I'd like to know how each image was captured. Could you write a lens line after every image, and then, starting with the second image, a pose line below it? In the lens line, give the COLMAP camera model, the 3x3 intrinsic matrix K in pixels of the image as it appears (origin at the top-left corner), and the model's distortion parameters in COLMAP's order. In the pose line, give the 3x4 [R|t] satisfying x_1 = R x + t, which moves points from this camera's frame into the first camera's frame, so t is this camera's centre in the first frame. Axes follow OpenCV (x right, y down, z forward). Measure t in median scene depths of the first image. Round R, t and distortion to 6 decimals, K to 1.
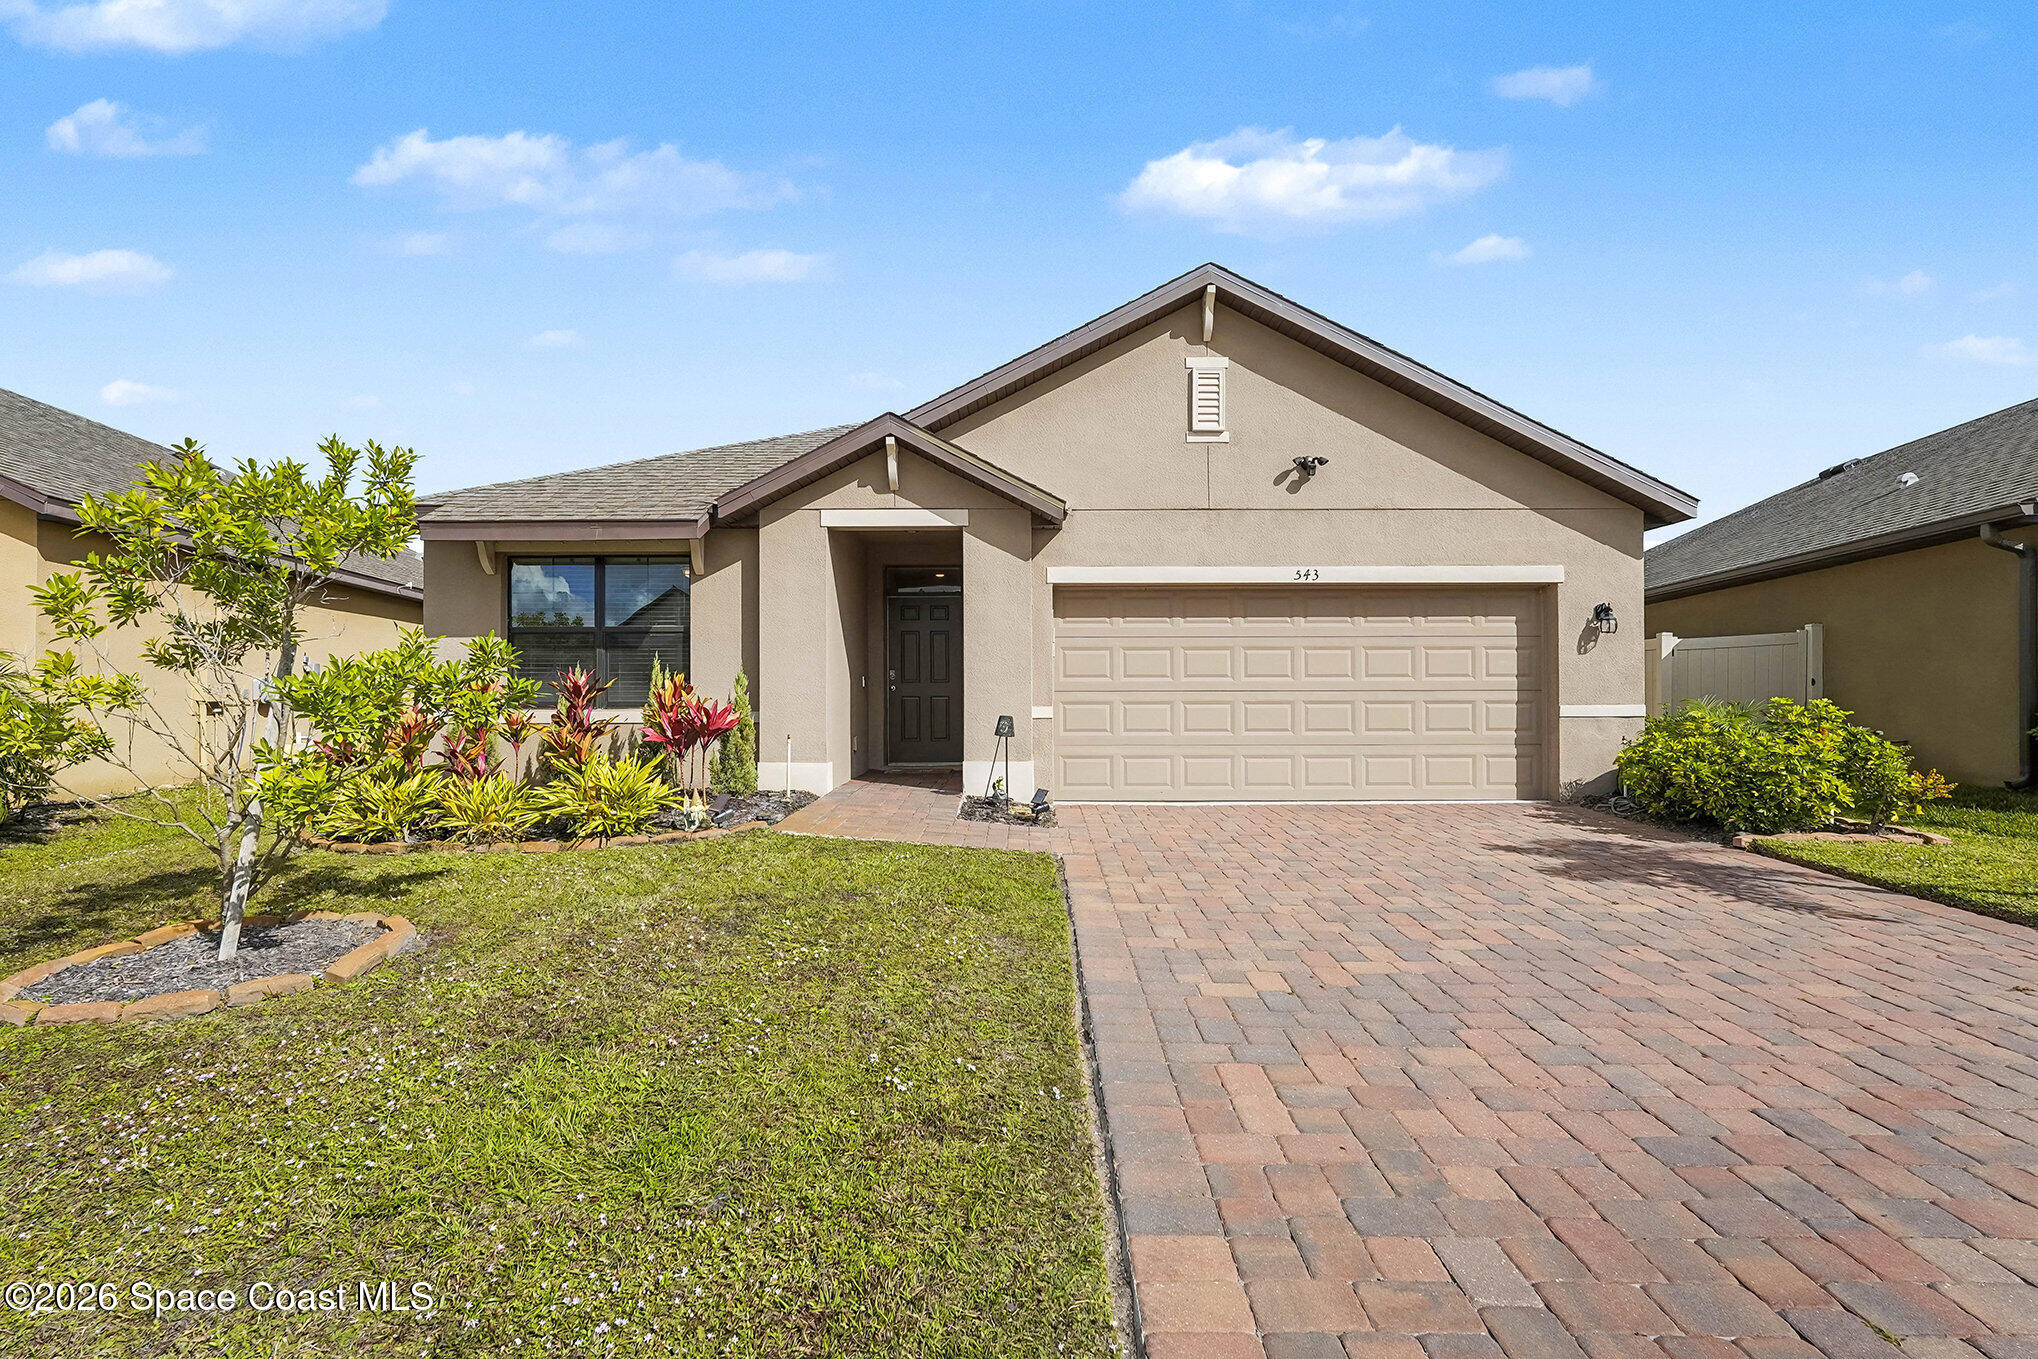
lens RADIAL K [[913.0, 0, 1016.6], [0, 913.0, 666.6], [0, 0, 1]] dist [-0.010689, 0.002272]
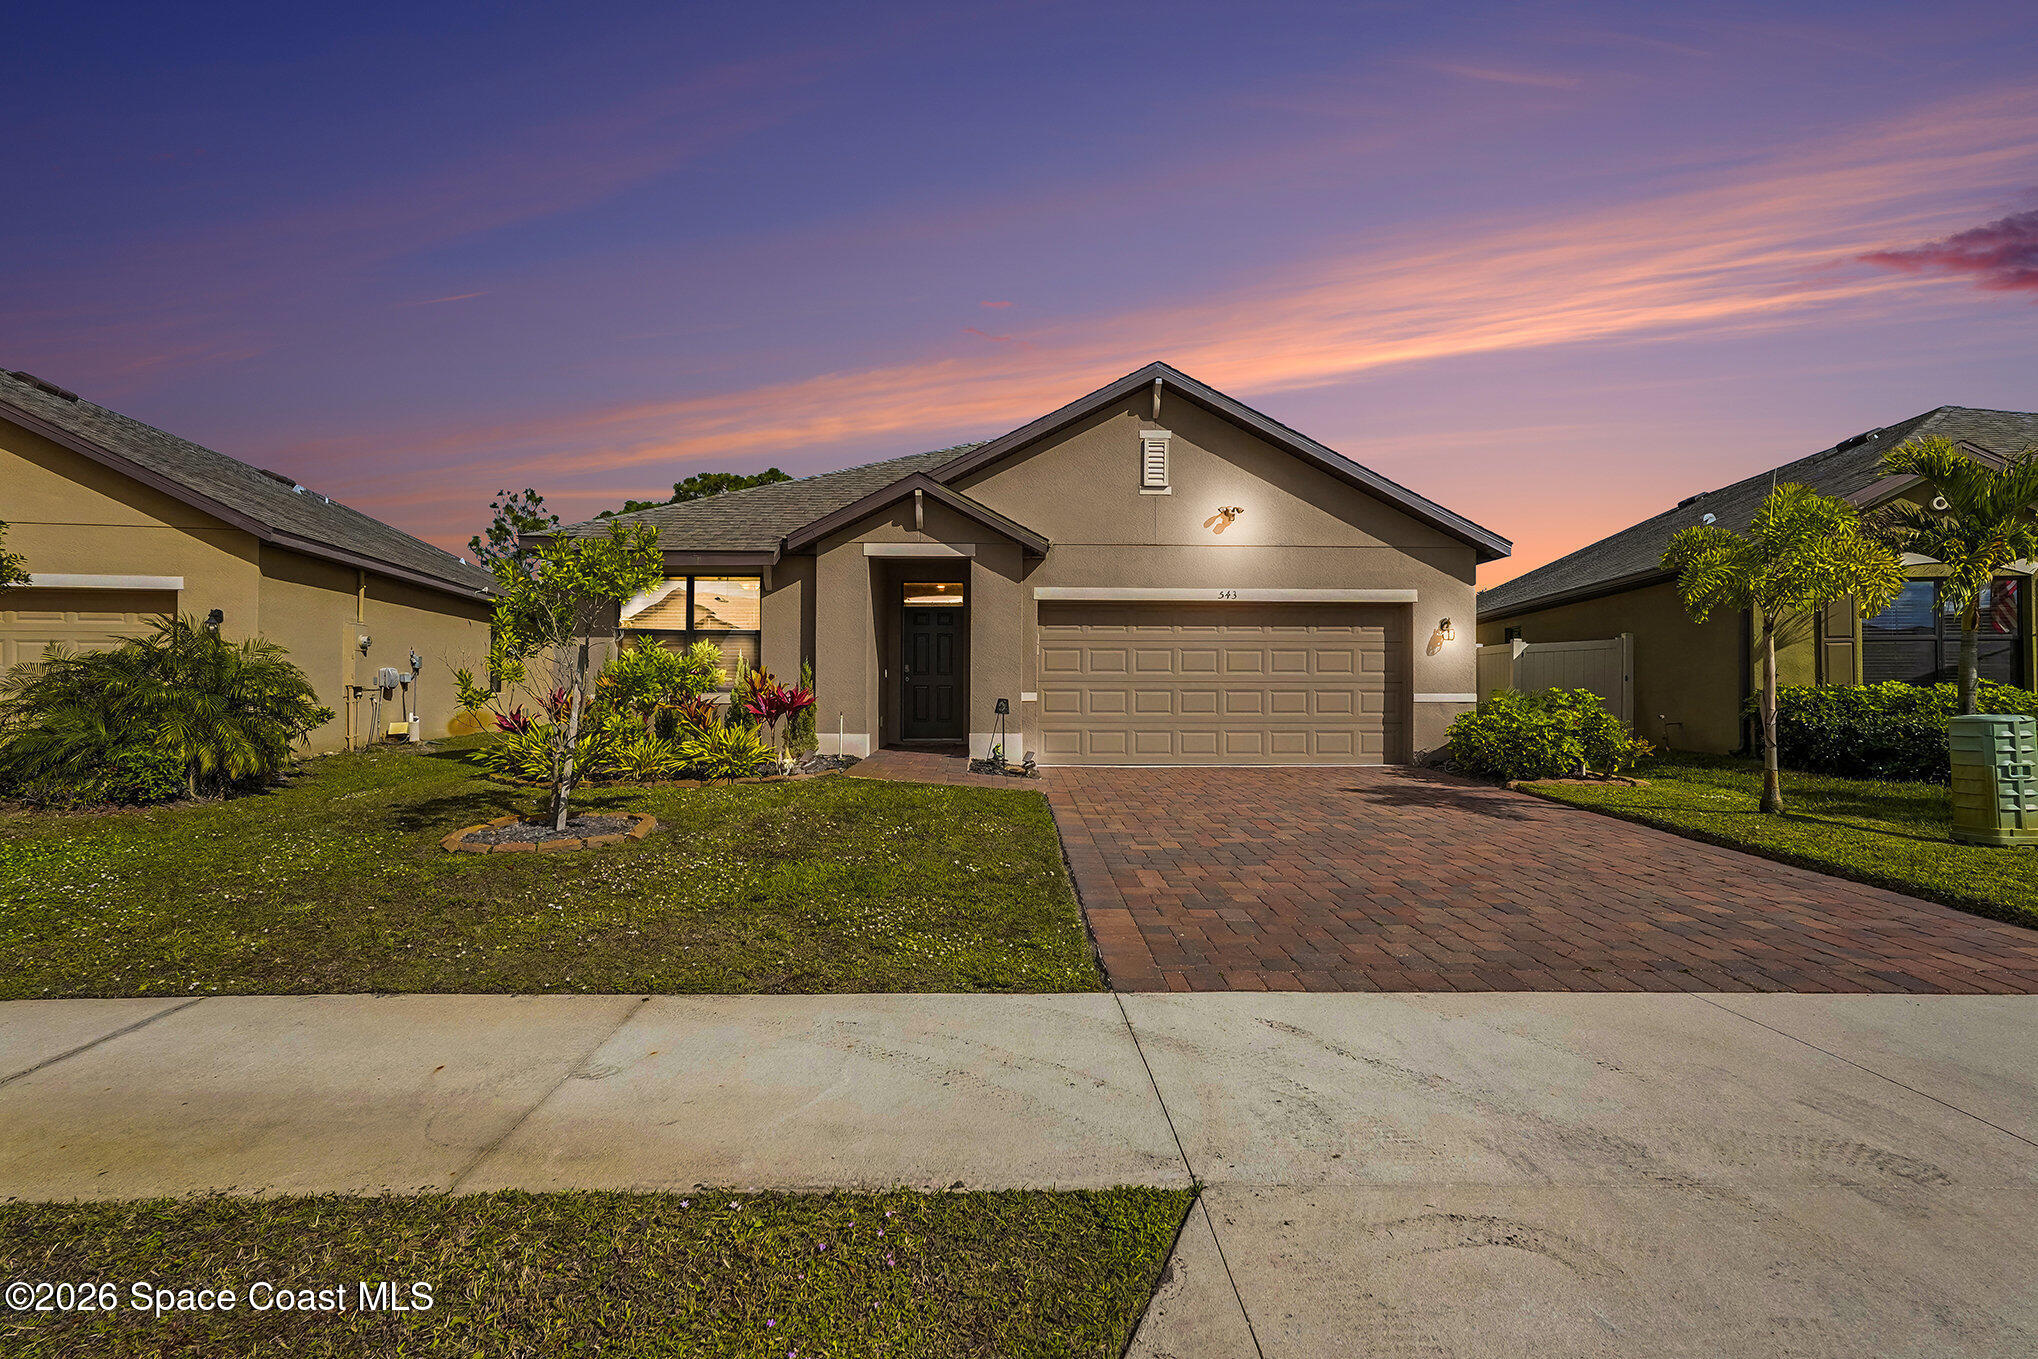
lens RADIAL K [[913.0, 0, 1015.0], [0, 913.0, 683.3], [0, 0, 1]] dist [-0.010689, 0.002272]
pose [[0.999543, 0.005397, 0.029738, -0.033913], [-0.006049, 0.999742, 0.021881, 0.001569], [-0.029612, -0.022051, 0.999318, -0.341012]]
